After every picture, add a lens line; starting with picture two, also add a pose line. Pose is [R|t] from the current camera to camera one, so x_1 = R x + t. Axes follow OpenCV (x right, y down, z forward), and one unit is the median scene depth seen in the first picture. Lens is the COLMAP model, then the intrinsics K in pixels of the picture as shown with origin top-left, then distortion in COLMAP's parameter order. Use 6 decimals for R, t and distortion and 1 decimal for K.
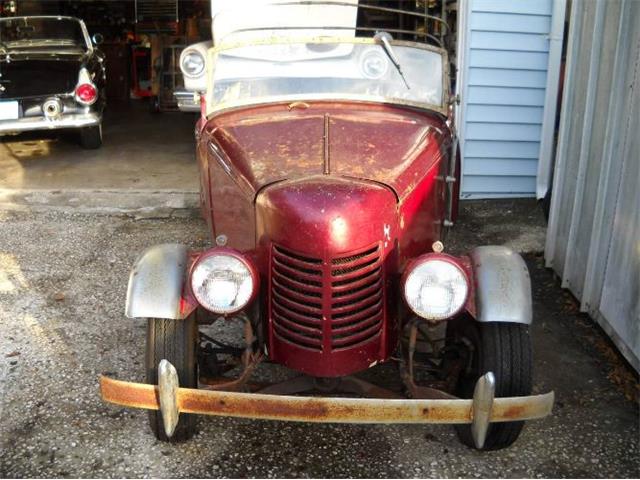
lens RADIAL K [[726.1, 0, 321.4], [0, 726.1, 245.6], [0, 0, 1]] dist [-0.185088, 0.000000]
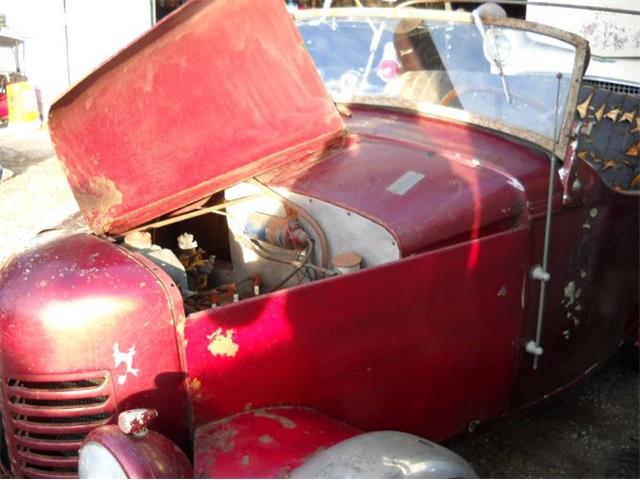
lens RADIAL K [[726.1, 0, 318.3], [0, 726.1, 241.1], [0, 0, 1]] dist [-0.185088, 0.000000]
pose [[0.785297, 0.209020, -0.582769, 0.446634], [-0.198798, 0.976572, 0.082379, -0.159956], [0.586335, 0.051161, 0.808452, 0.575322]]
